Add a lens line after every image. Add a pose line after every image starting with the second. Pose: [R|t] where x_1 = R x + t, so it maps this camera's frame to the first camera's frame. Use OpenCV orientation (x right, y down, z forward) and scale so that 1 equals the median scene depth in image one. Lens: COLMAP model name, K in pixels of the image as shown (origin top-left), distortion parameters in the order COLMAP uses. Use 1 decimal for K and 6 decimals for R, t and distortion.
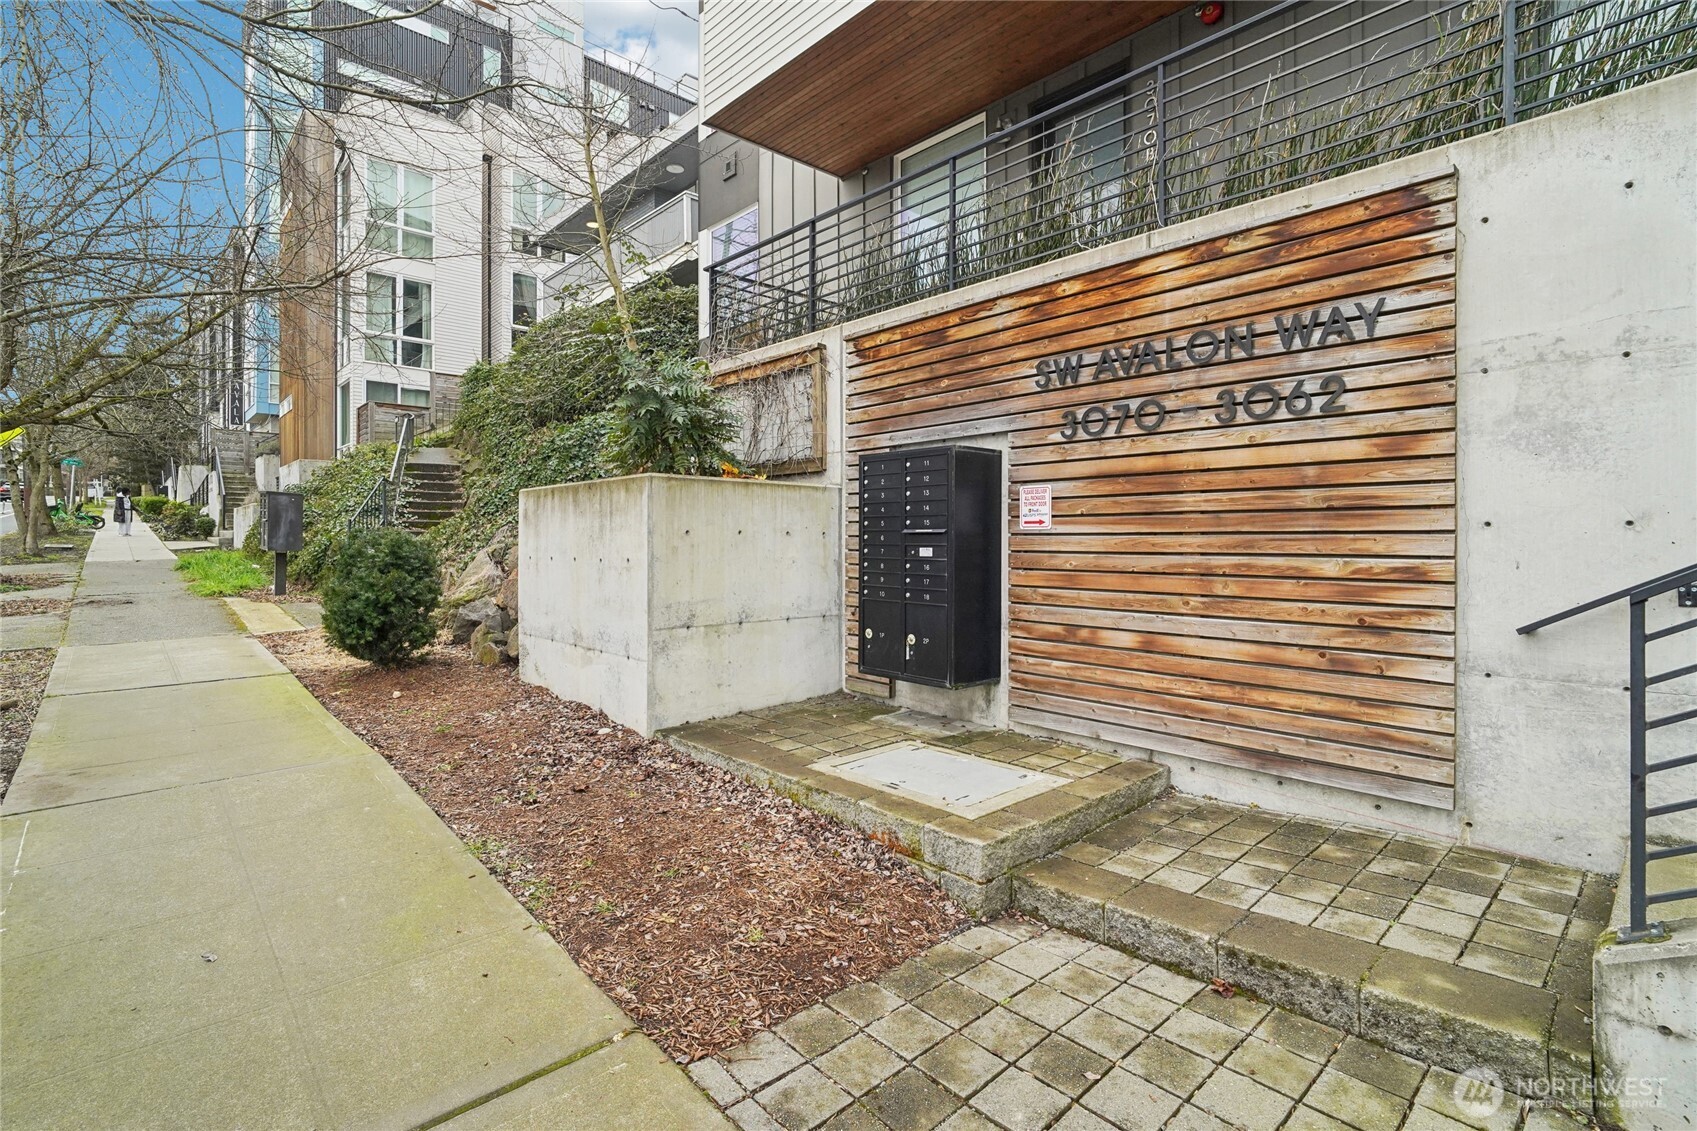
lens RADIAL K [[801.3, 0, 852.1], [0, 801.3, 551.0], [0, 0, 1]] dist [-0.016323, 0.011009]
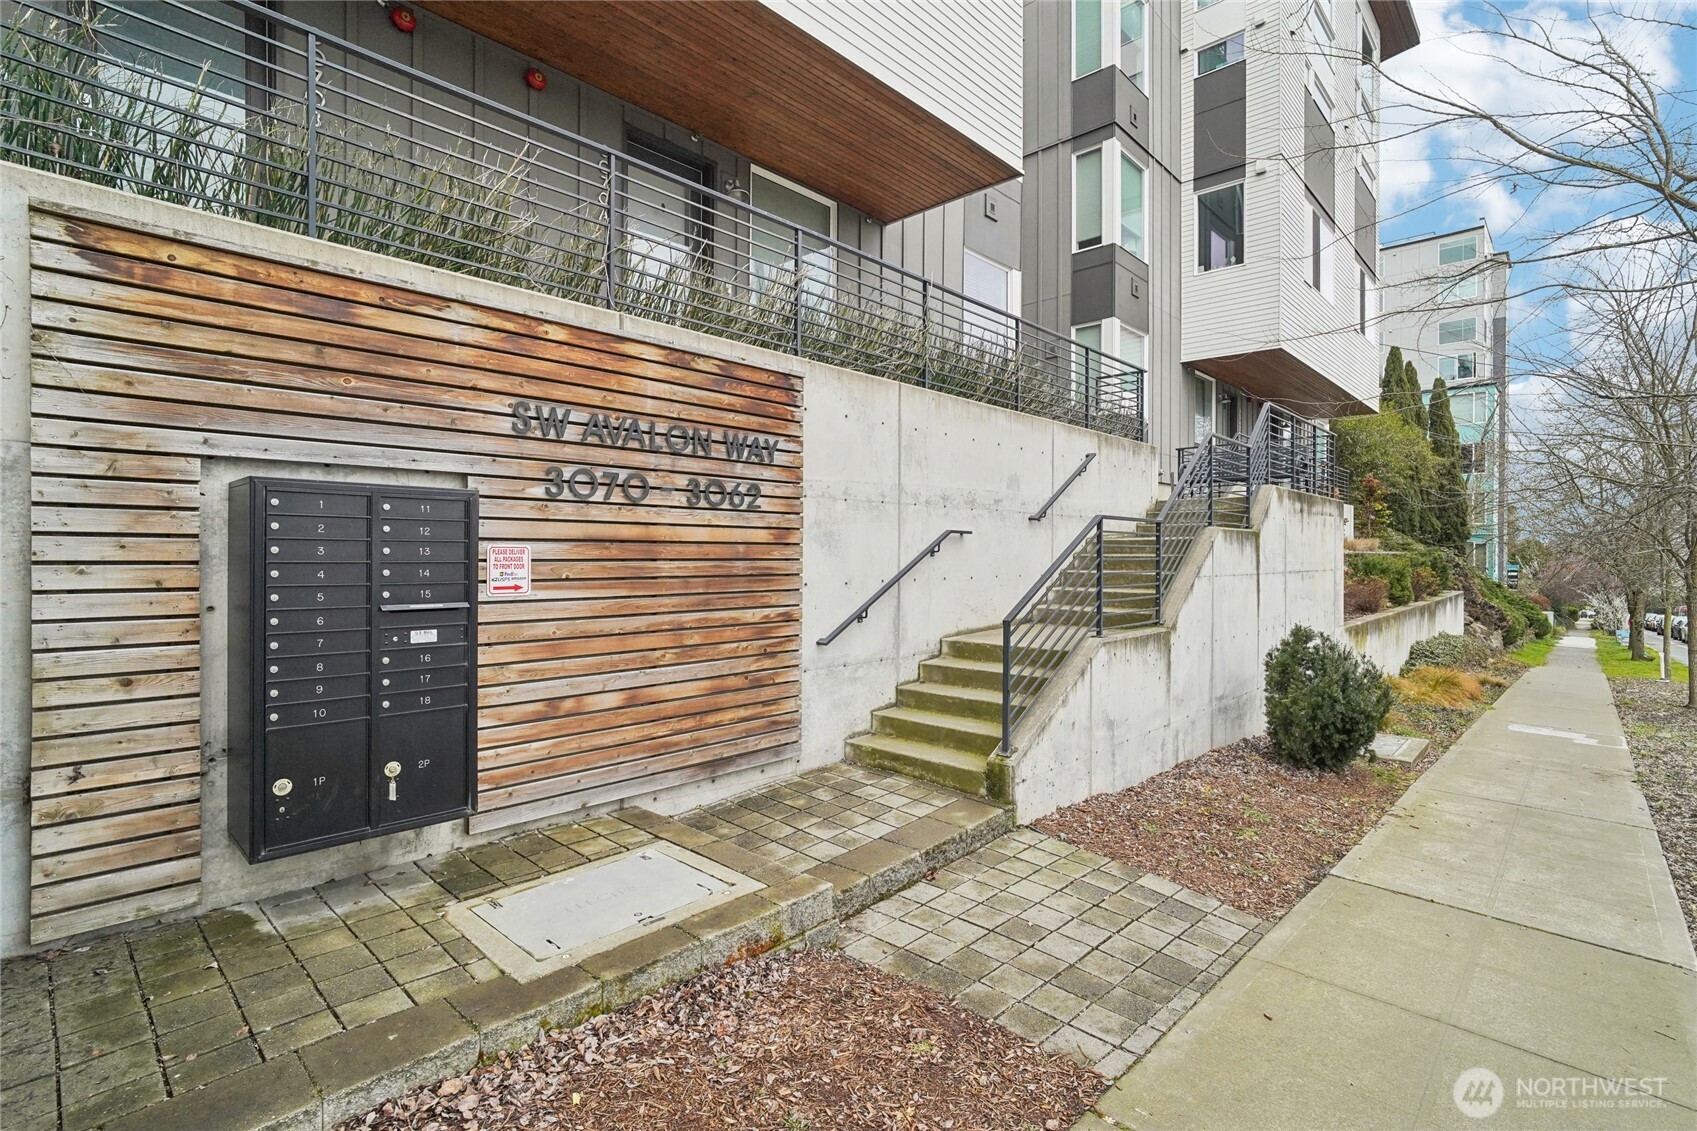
lens RADIAL K [[801.3, 0, 857.2], [0, 801.3, 559.8], [0, 0, 1]] dist [-0.016323, 0.011009]
pose [[-0.076887, -0.011949, 0.996968, -0.805327], [0.004920, 0.999911, 0.012364, -0.092423], [-0.997028, 0.005856, -0.076821, 0.864155]]
